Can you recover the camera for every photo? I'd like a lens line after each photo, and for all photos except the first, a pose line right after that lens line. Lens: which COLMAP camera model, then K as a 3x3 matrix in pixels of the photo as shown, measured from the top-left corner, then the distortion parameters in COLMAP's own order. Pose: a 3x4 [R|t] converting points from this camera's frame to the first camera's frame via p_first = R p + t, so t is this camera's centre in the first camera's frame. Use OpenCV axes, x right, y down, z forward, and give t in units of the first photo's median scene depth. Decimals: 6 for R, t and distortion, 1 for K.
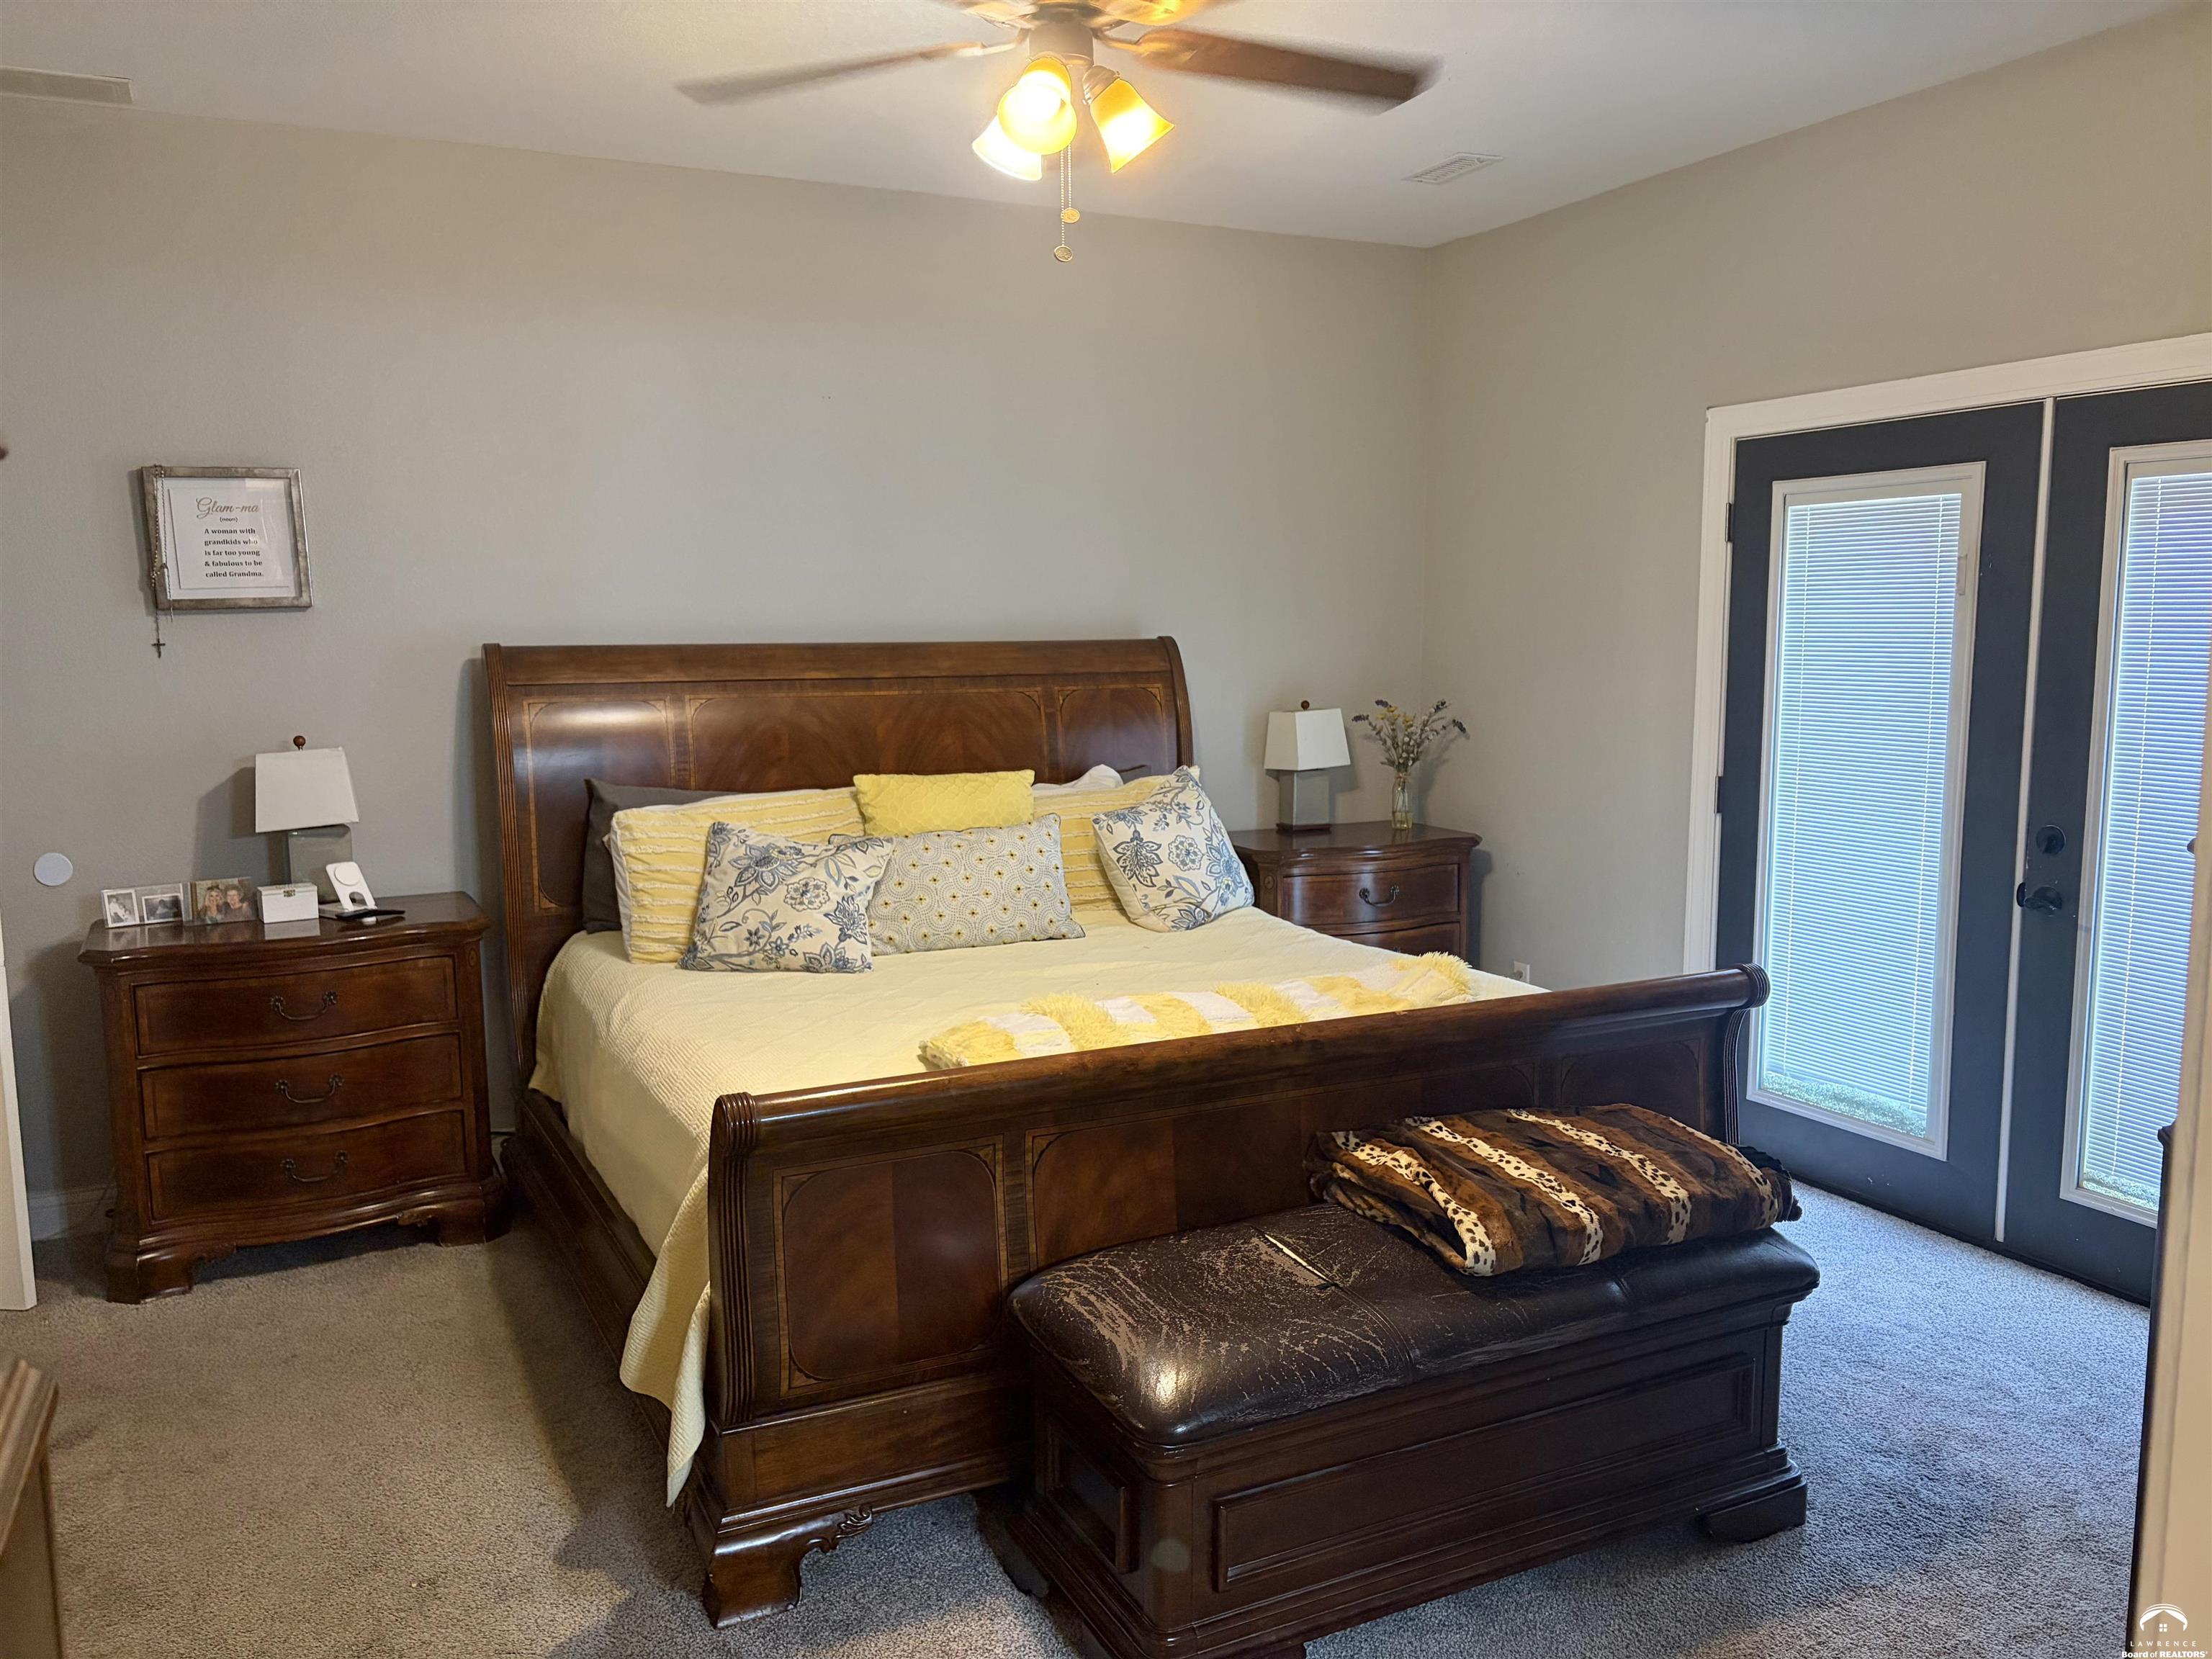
lens RADIAL K [[1673.6, 0, 1110.2], [0, 1673.6, 838.3], [0, 0, 1]] dist [0.049884, -0.056748]
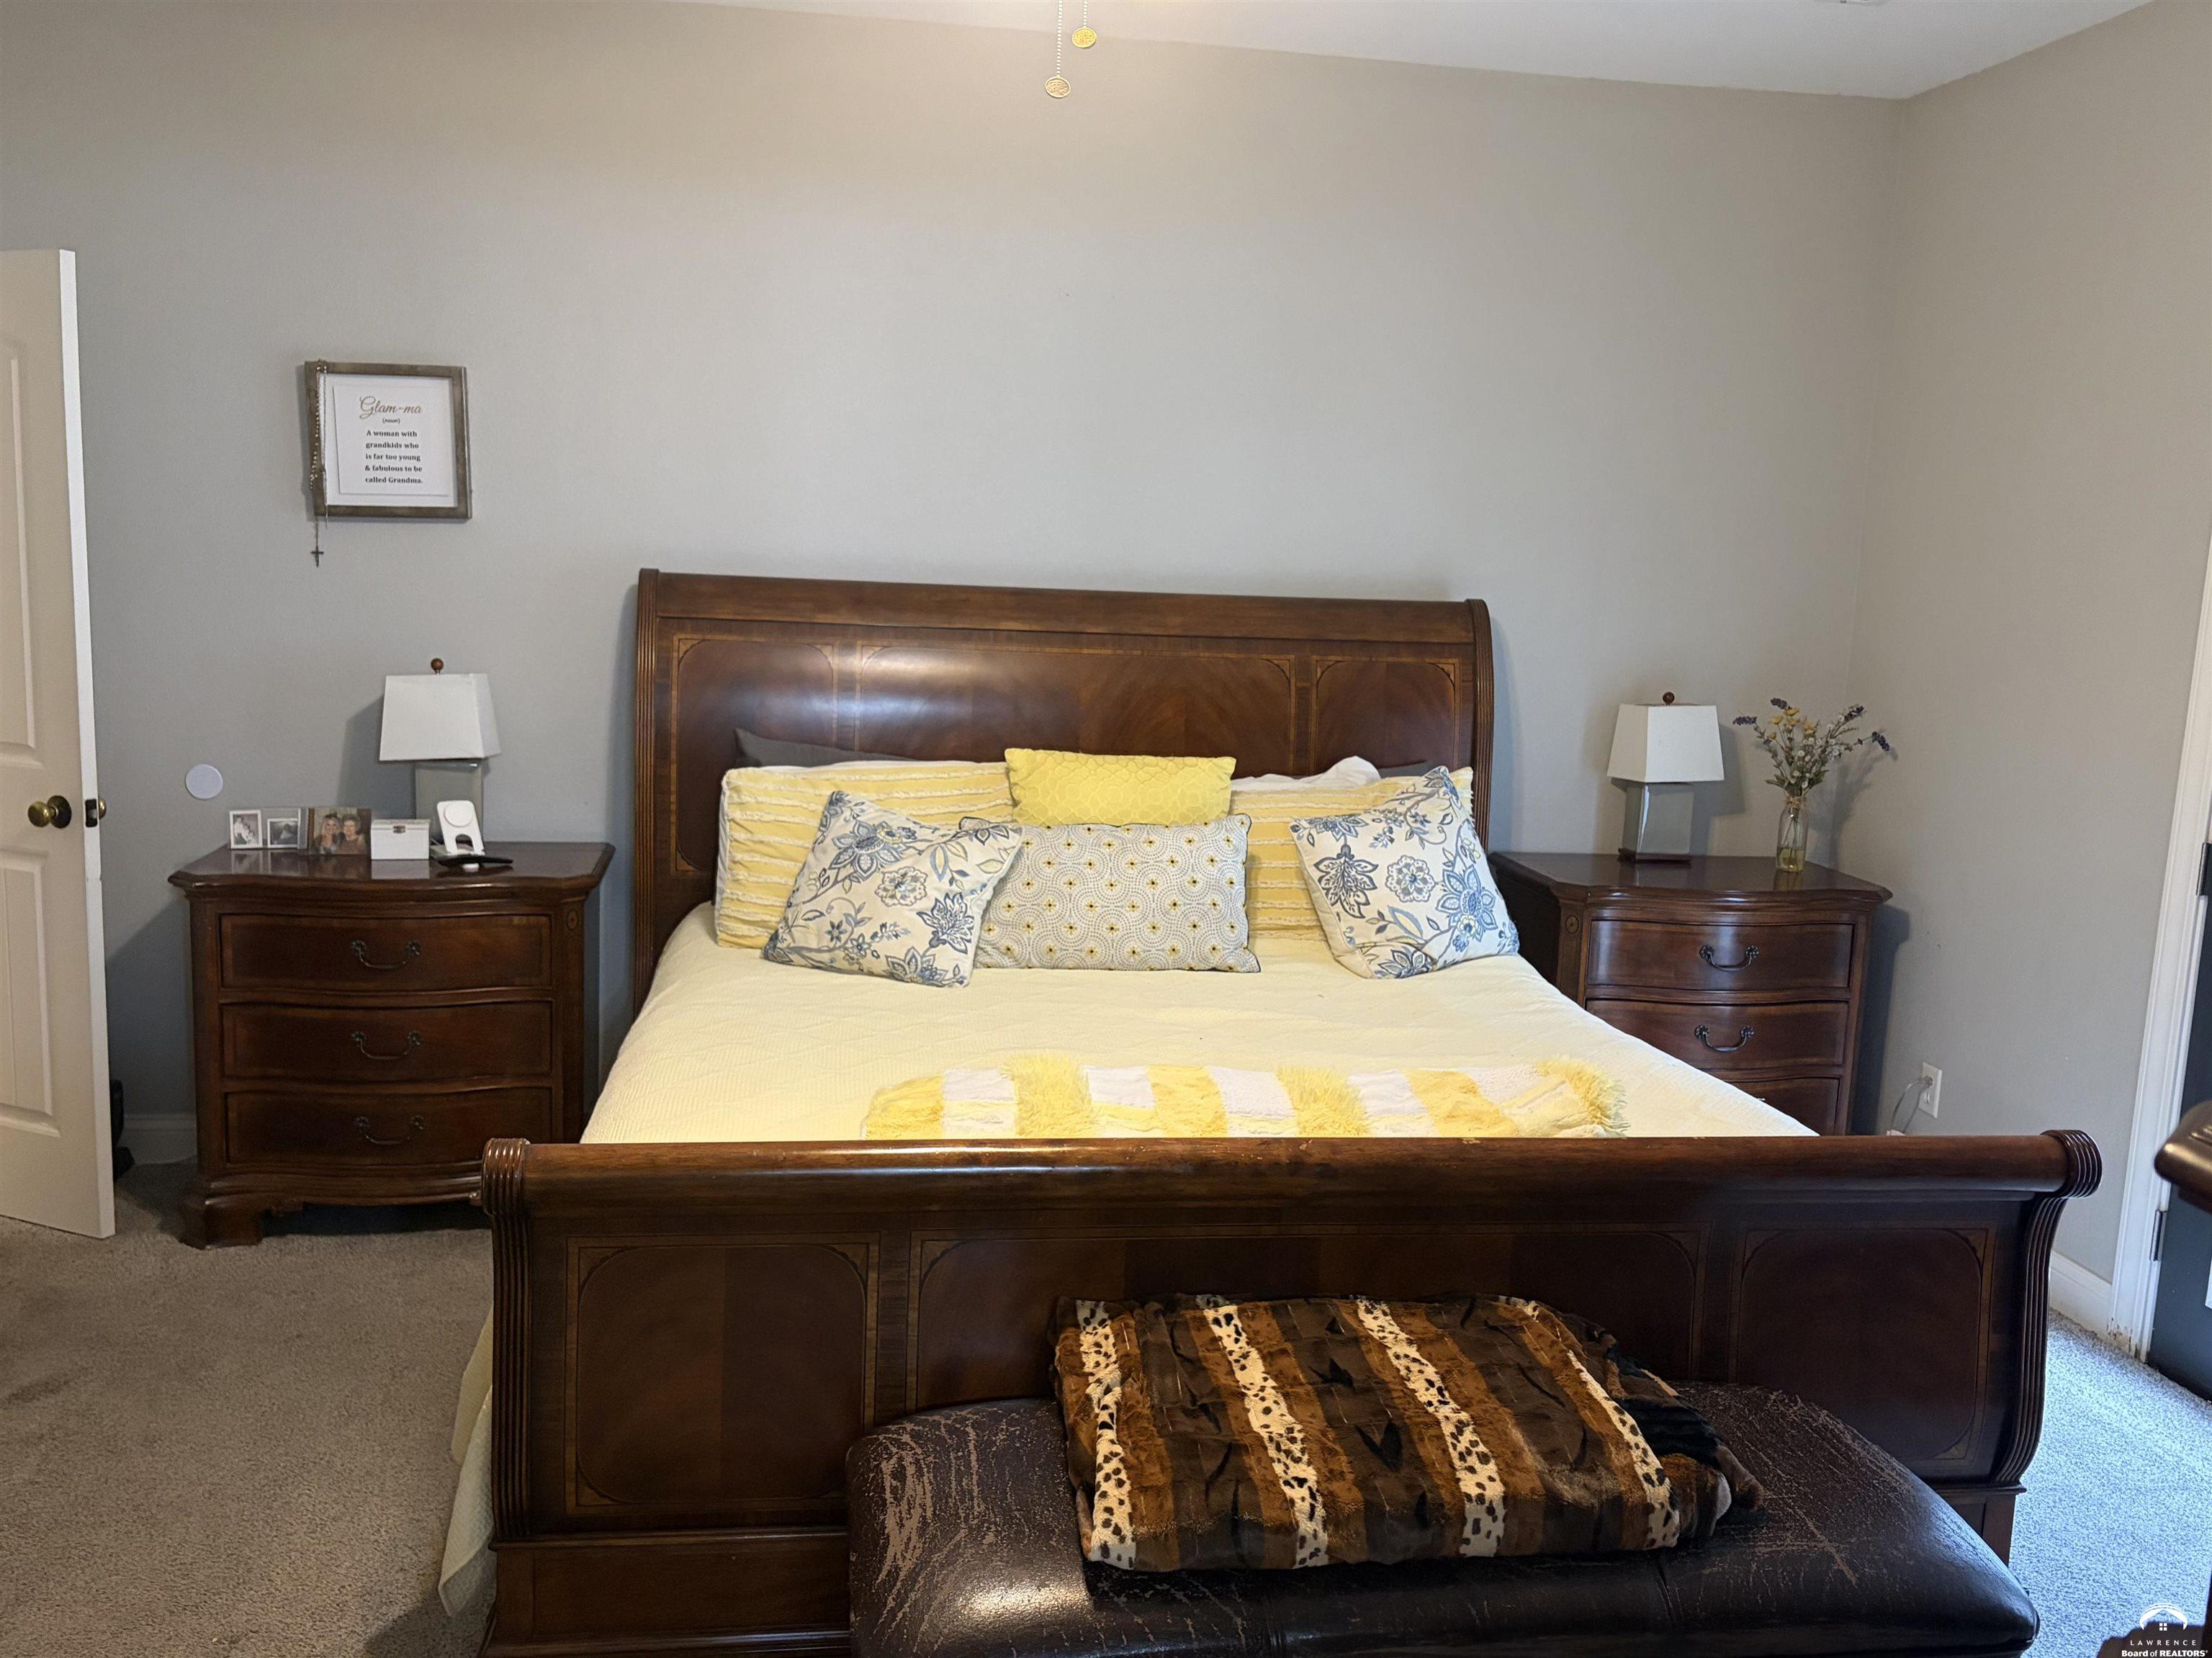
lens RADIAL K [[1887.7, 0, 1099.7], [0, 1887.7, 825.6], [0, 0, 1]] dist [0.039874, -0.049872]
pose [[0.951665, 0.089426, -0.293831, 0.177099], [-0.086537, 0.995987, 0.022847, -0.025642], [0.294695, 0.003685, 0.955584, 0.123427]]
